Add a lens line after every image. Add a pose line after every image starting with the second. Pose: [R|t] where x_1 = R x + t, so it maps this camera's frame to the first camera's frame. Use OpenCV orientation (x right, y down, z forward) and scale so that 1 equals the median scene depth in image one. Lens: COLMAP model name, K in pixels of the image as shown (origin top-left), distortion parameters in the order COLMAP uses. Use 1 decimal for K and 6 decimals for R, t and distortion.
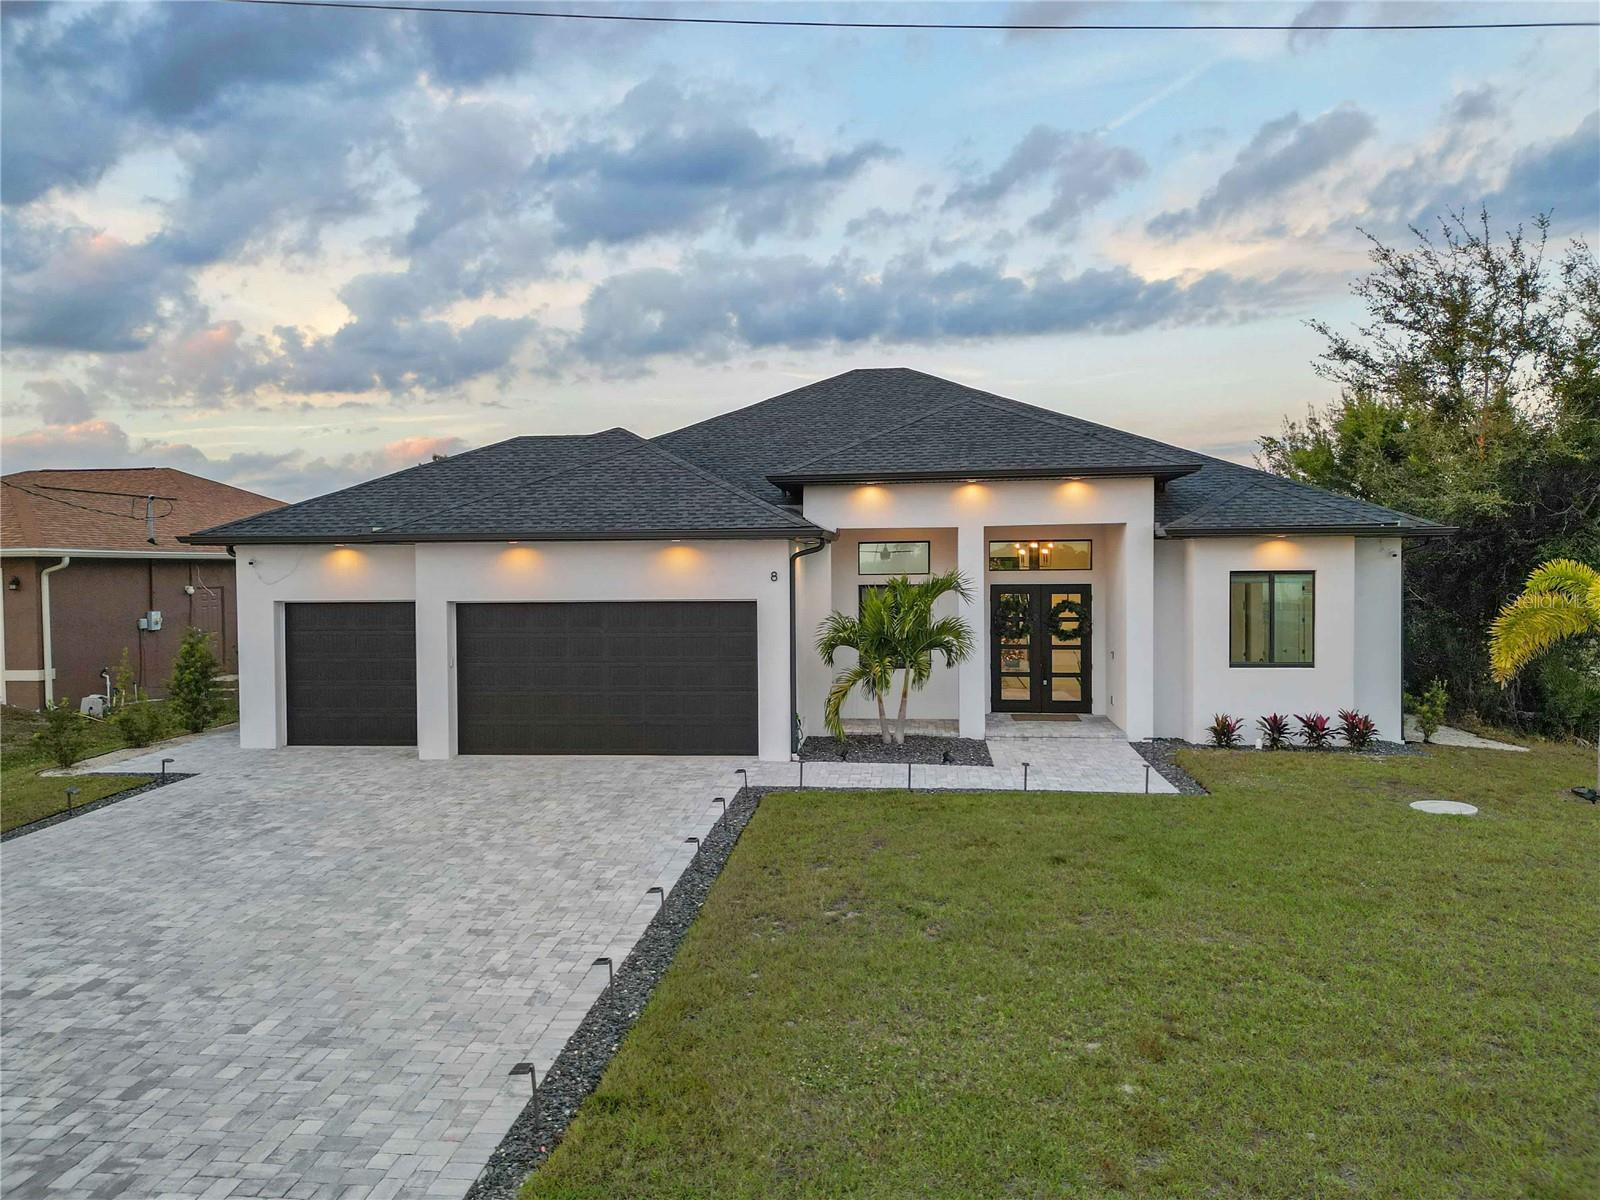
lens RADIAL K [[1114.5, 0, 800.0], [0, 1114.5, 600.0], [0, 0, 1]] dist [0.069260, -0.063889]
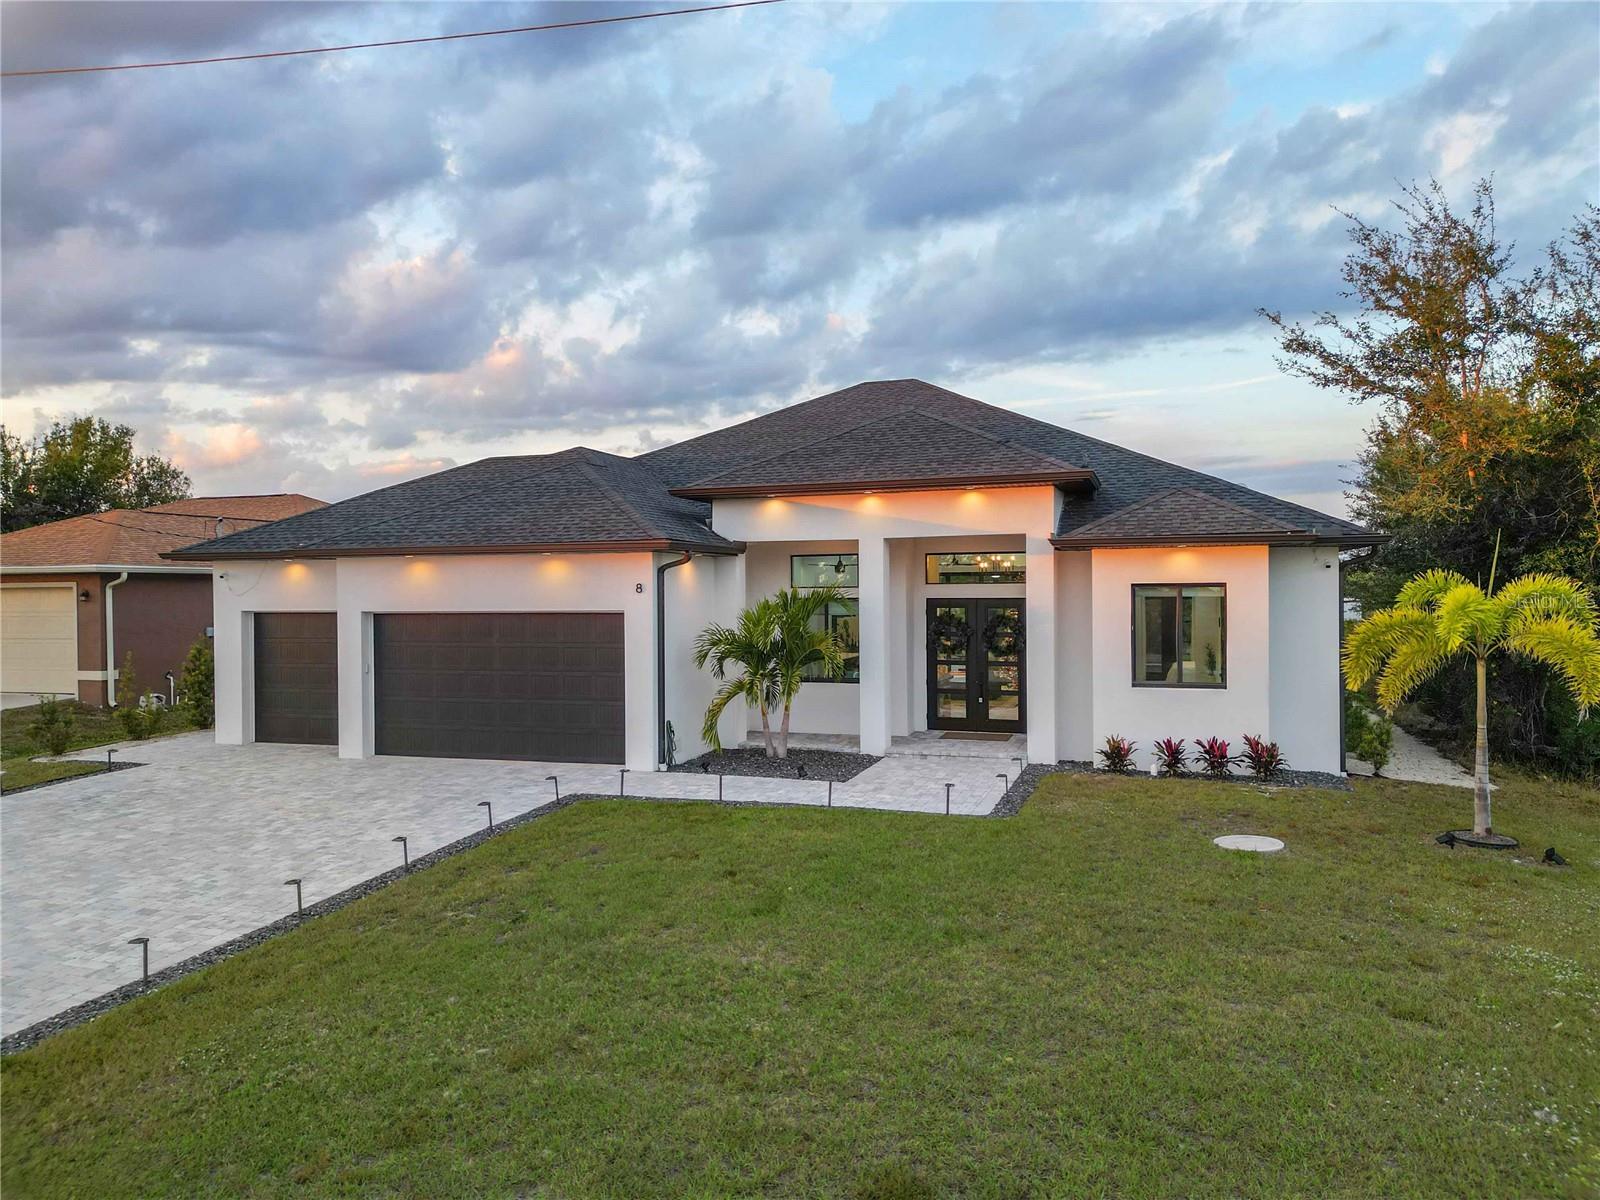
lens RADIAL K [[1114.5, 0, 800.0], [0, 1114.5, 600.0], [0, 0, 1]] dist [0.069260, -0.063889]
pose [[0.977487, 0.002795, -0.210976, 0.327232], [-0.006243, 0.999858, -0.015677, 0.004433], [0.210902, 0.016642, 0.977366, 0.034018]]
